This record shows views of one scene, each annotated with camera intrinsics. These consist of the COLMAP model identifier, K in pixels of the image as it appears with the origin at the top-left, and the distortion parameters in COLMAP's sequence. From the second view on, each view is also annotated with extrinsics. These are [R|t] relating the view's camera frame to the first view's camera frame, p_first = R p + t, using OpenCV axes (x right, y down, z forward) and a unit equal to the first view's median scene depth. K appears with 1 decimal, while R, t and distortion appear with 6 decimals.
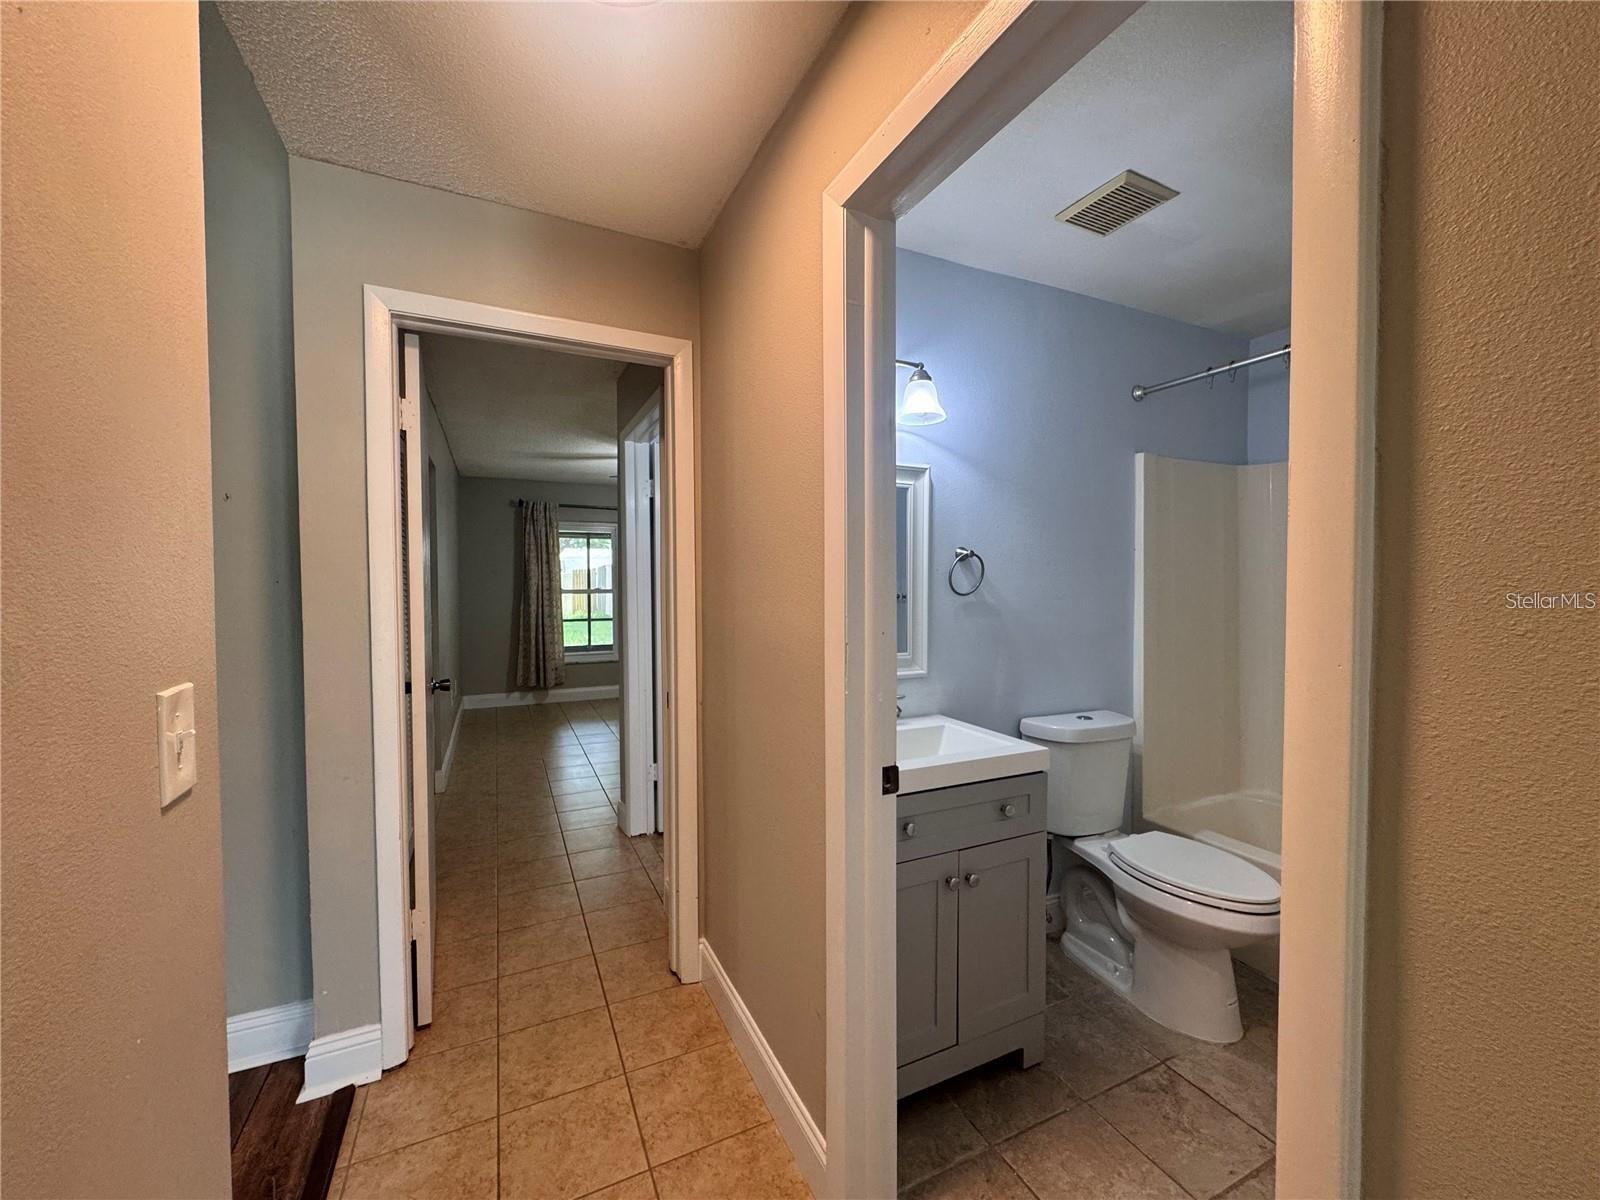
lens RADIAL K [[642.8, 0, 800.7], [0, 642.8, 598.3], [0, 0, 1]] dist [-0.003183, -0.000561]
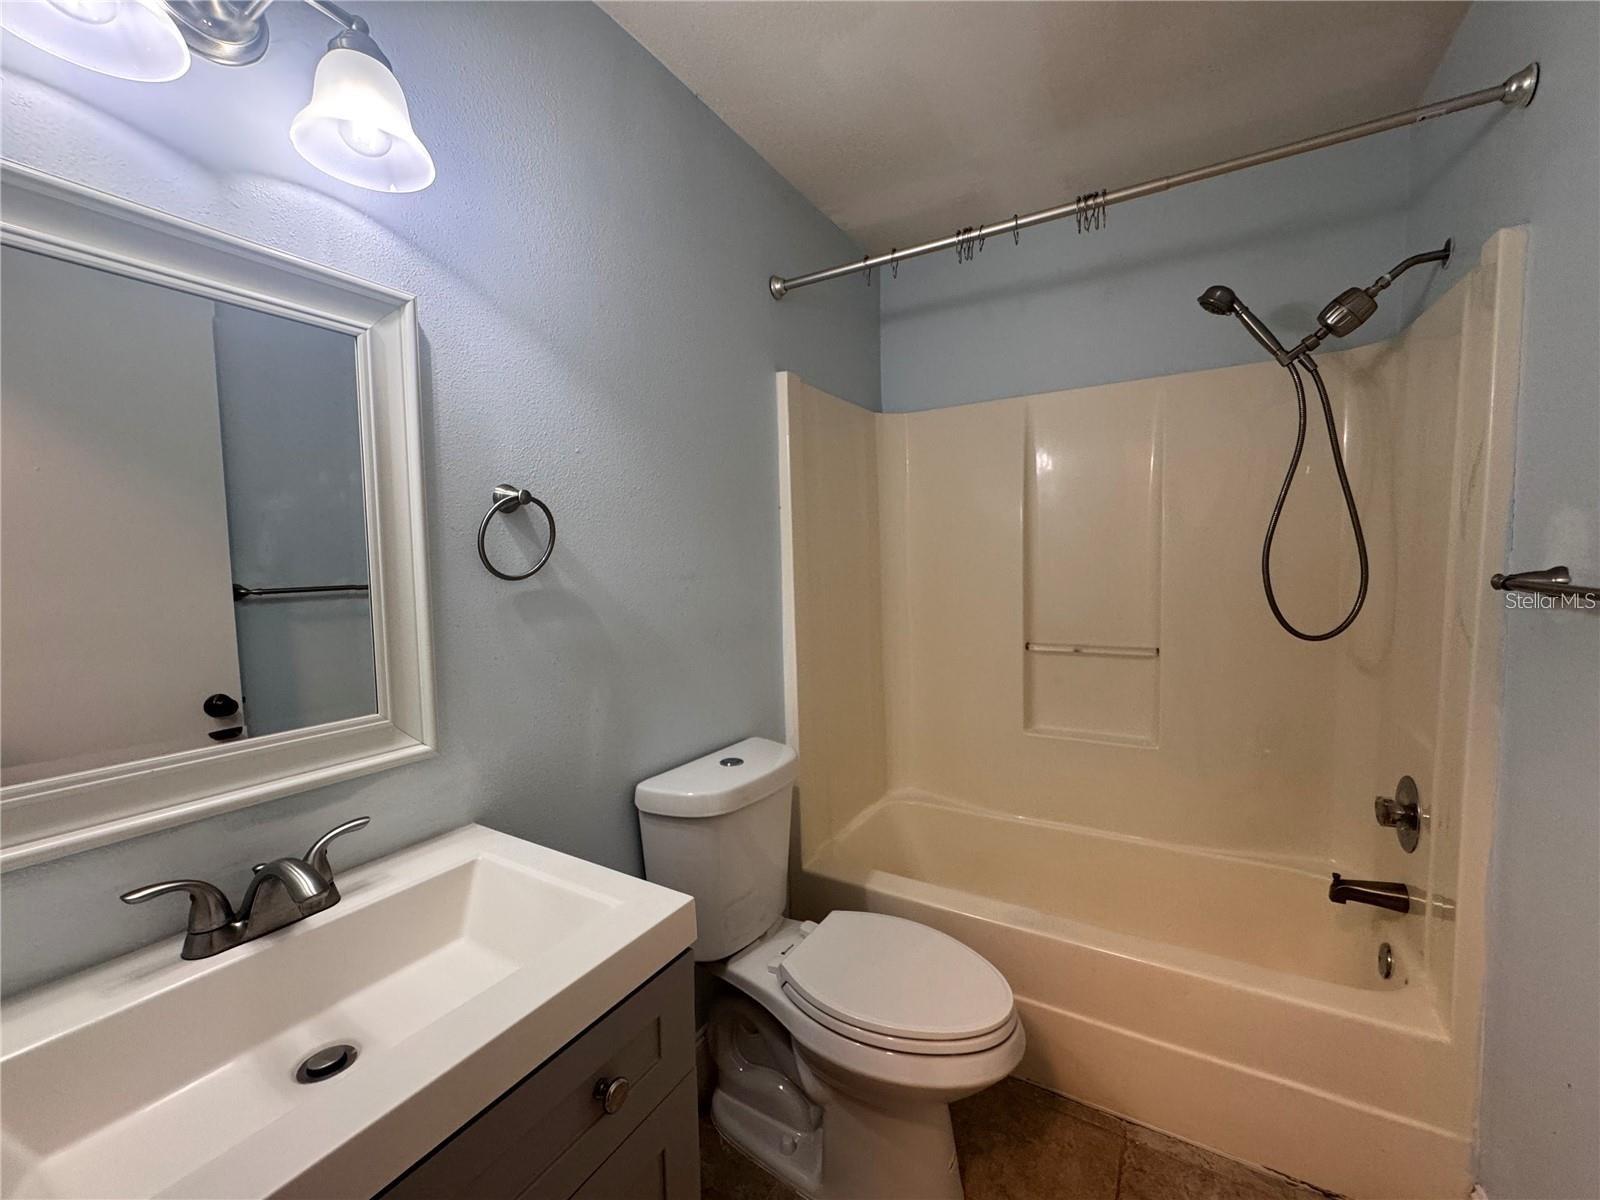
lens RADIAL K [[642.8, 0, 801.7], [0, 642.8, 597.2], [0, 0, 1]] dist [-0.003183, -0.000561]
pose [[0.832276, -0.049876, 0.552113, 0.169321], [0.031630, 0.998594, 0.042530, -0.005349], [-0.553458, -0.017934, 0.832684, 0.473767]]
